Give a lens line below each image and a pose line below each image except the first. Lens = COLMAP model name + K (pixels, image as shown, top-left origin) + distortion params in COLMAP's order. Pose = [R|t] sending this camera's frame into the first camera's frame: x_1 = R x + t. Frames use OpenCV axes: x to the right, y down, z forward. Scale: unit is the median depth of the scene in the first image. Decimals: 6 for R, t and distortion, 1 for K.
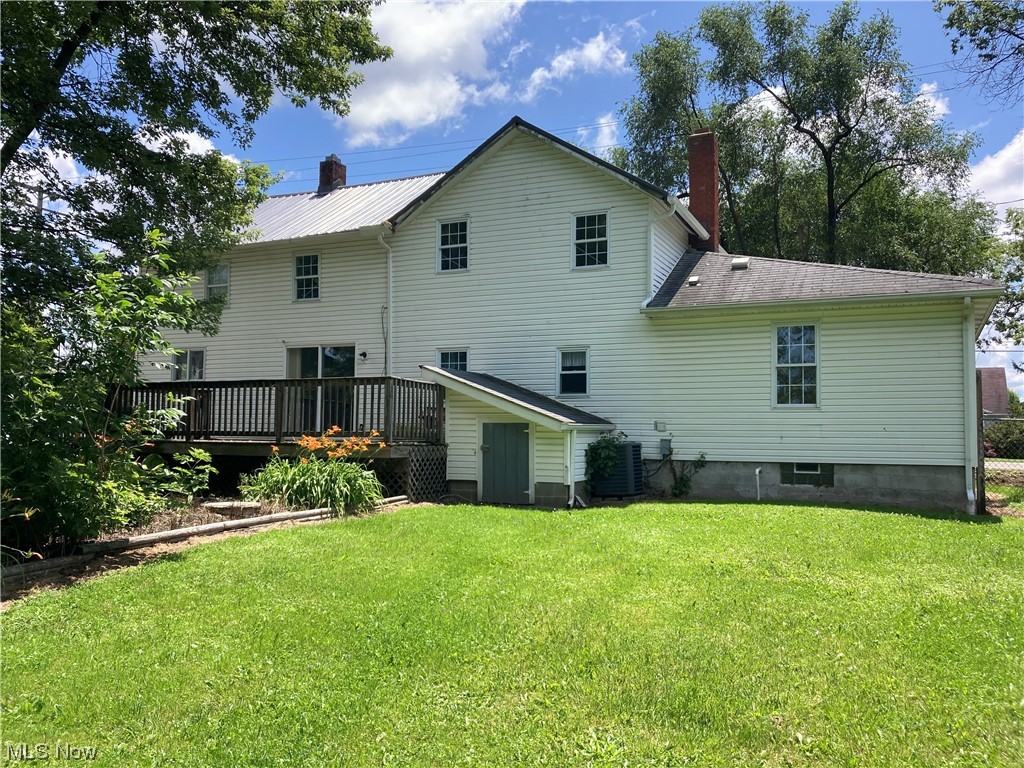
lens RADIAL K [[839.7, 0, 511.7], [0, 839.7, 382.9], [0, 0, 1]] dist [0.010147, -0.024779]
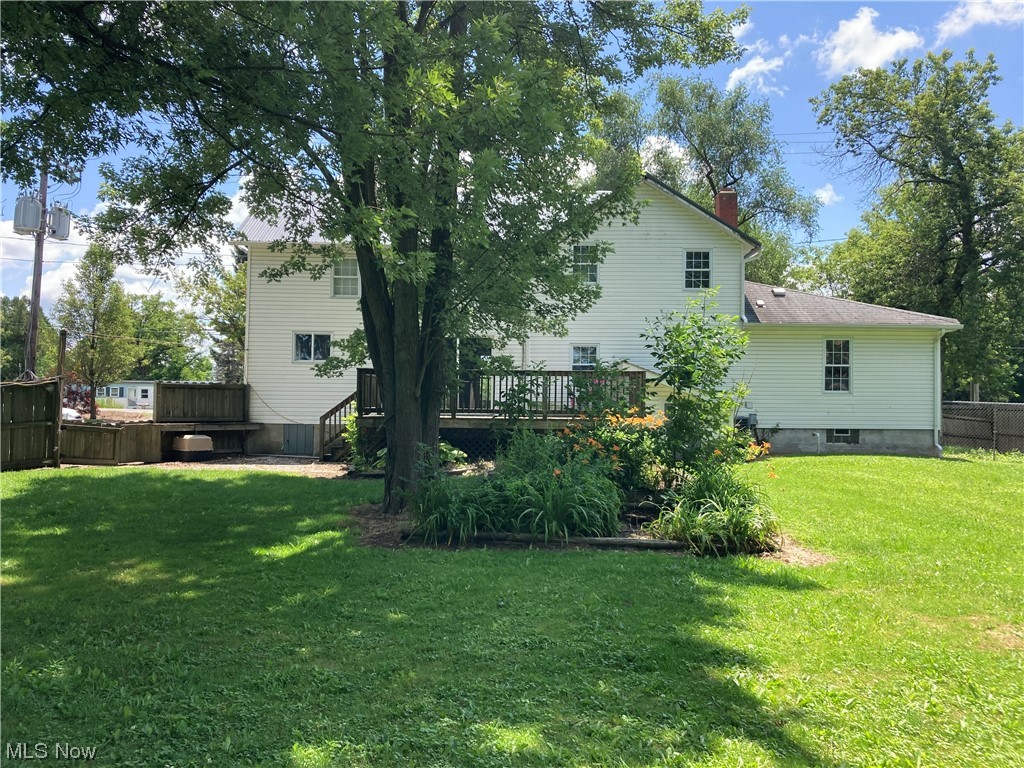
lens RADIAL K [[839.7, 0, 512.9], [0, 839.7, 384.3], [0, 0, 1]] dist [0.010147, -0.024779]
pose [[0.907992, 0.010826, 0.418847, -0.834756], [-0.026498, 0.999149, 0.031617, -0.019360], [-0.418148, -0.039806, 0.907506, -0.145976]]
